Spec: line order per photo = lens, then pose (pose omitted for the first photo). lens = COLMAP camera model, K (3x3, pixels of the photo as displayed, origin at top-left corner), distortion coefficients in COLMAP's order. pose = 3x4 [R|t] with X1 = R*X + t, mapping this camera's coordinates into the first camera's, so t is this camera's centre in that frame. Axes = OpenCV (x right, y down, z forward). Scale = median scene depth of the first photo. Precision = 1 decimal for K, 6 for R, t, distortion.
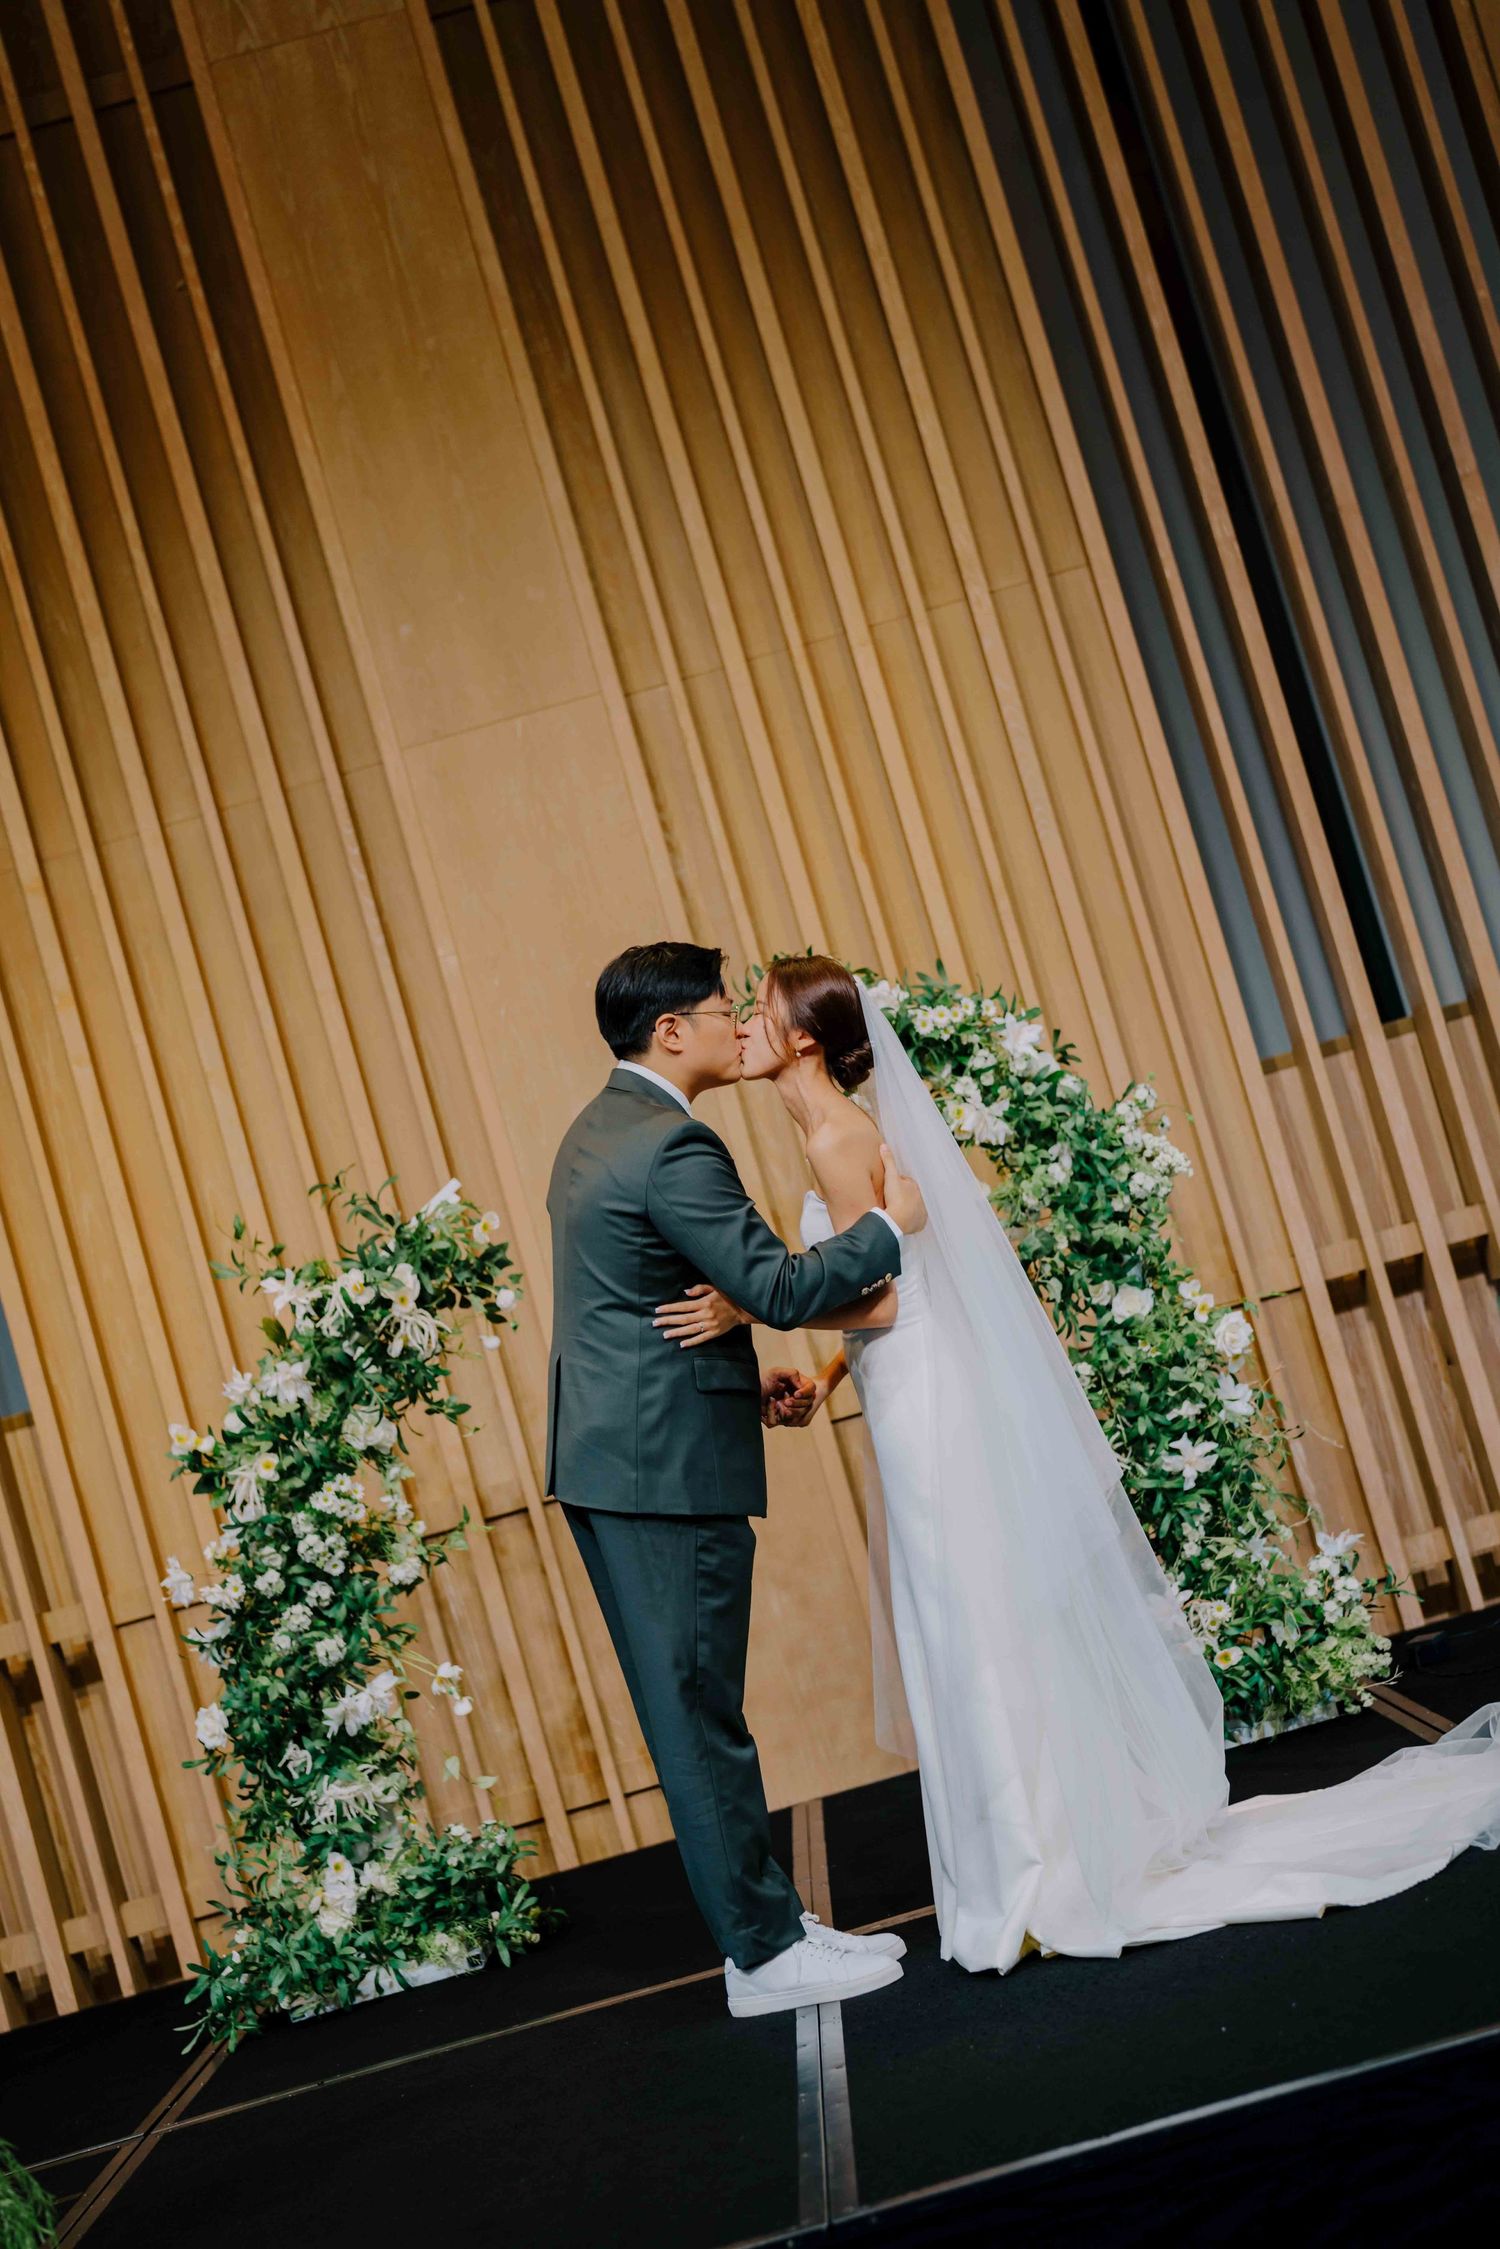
lens RADIAL K [[3262.2, 0, 750.0], [0, 3262.2, 1124.5], [0, 0, 1]] dist [-0.001891, 0.111767]
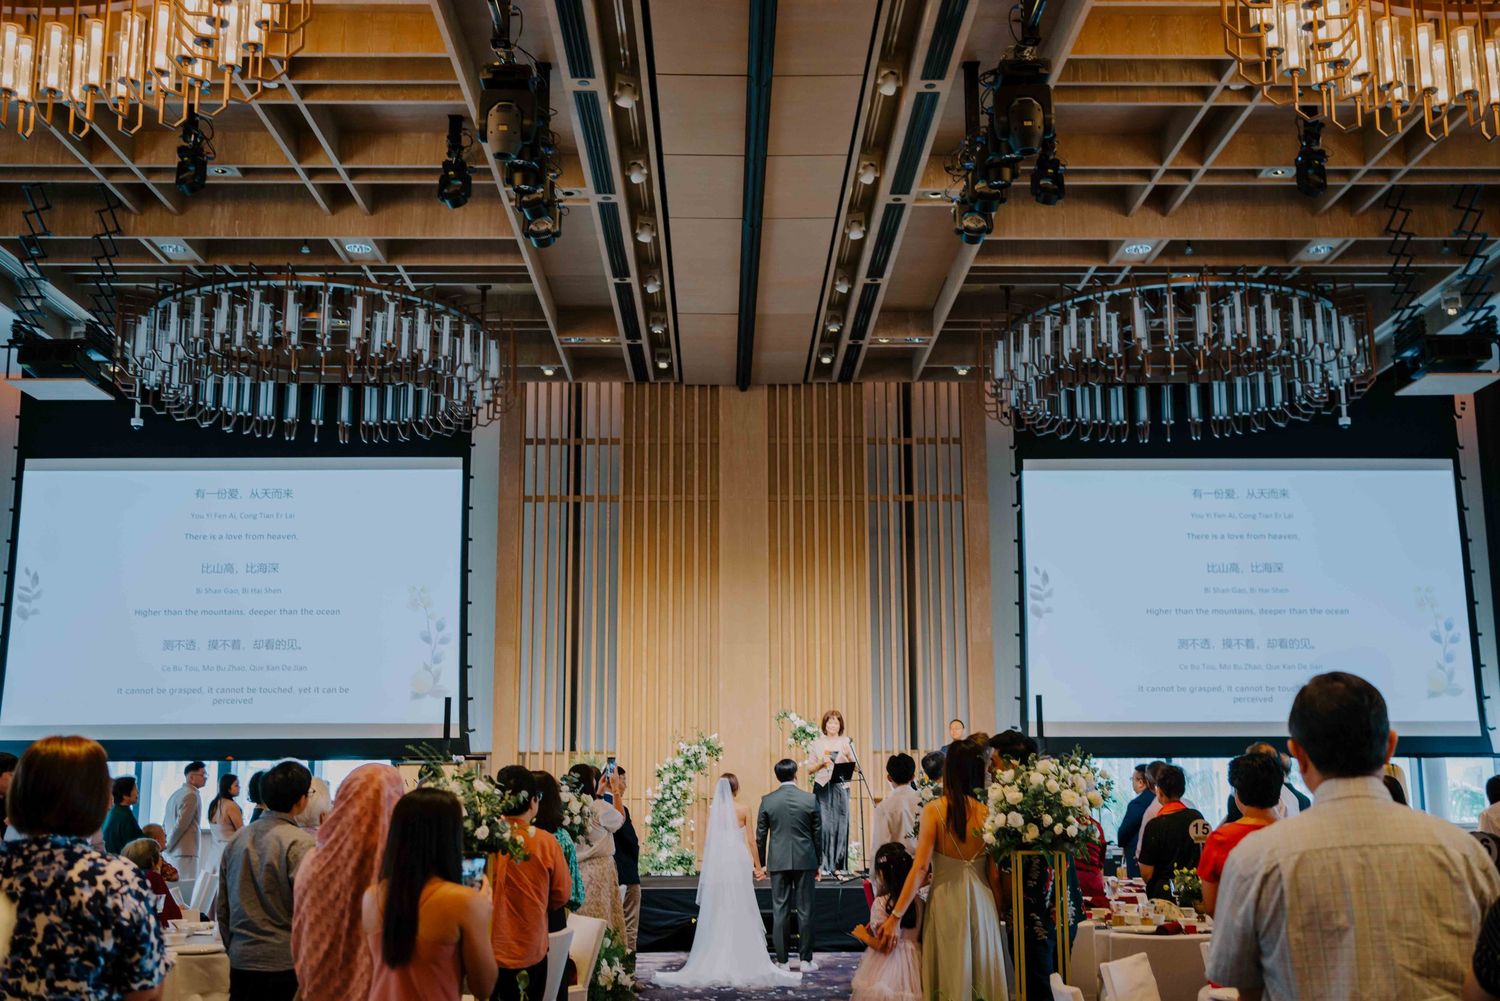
lens RADIAL K [[1595.4, 0, 750.0], [0, 1595.4, 500.5], [0, 0, 1]] dist [0.005503, -0.000992]
pose [[0.963140, 0.267746, -0.025933, -0.074032], [-0.268979, 0.957410, -0.104955, -0.091267], [-0.003272, 0.108062, 0.994139, -1.703305]]
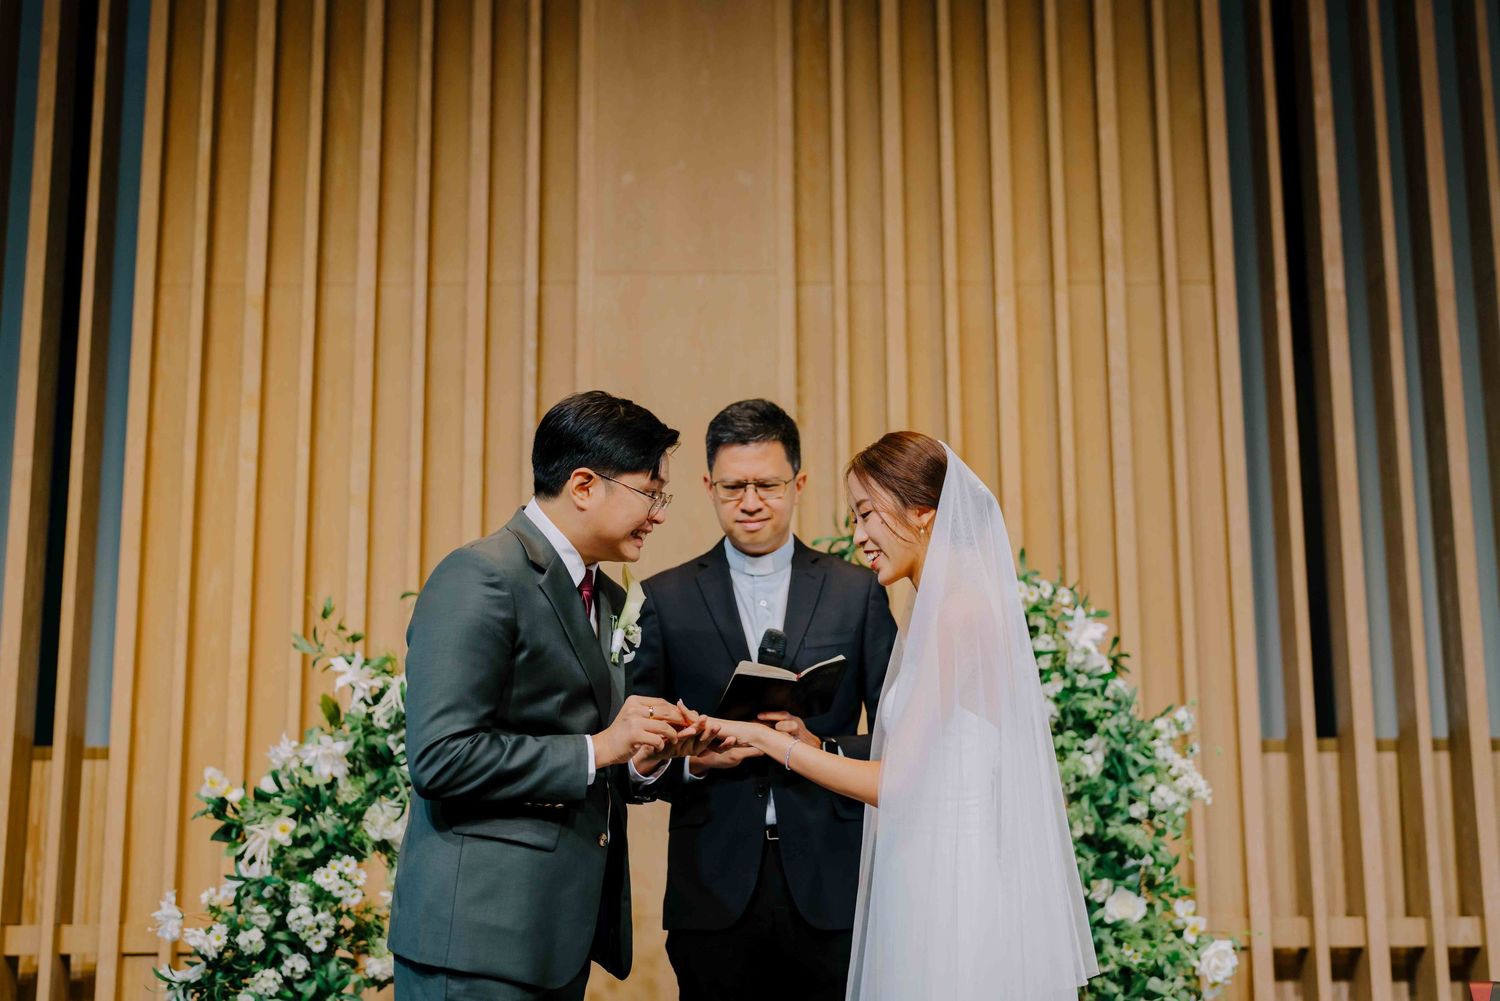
lens RADIAL K [[2120.8, 0, 728.1], [0, 2120.8, 499.8], [0, 0, 1]] dist [0.012975, 0.048541]
pose [[0.963243, 0.265651, -0.039896, -0.012817], [-0.268619, 0.953899, -0.133871, 0.056396], [0.002494, 0.139667, 0.990195, 0.314282]]
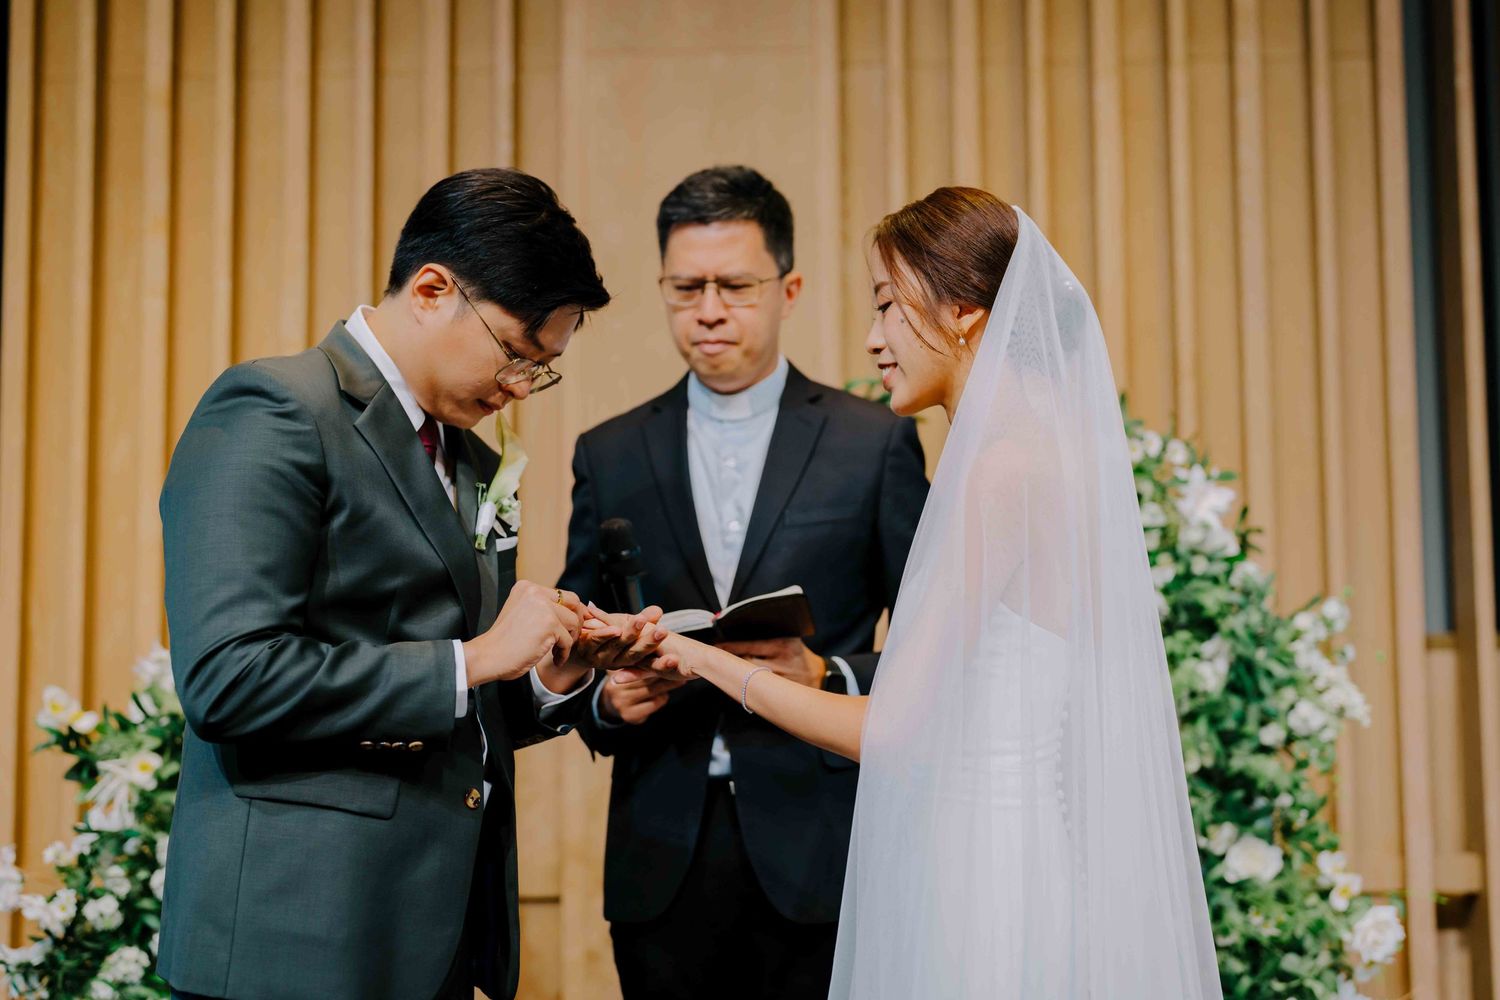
lens RADIAL K [[2175.8, 0, 754.1], [0, 2175.8, 609.7], [0, 0, 1]] dist [-0.001891, 0.111767]
pose [[0.964193, 0.261311, -0.045261, 0.008049], [-0.262404, 0.964749, -0.020083, 0.038985], [0.038418, 0.031241, 0.998773, 0.470871]]
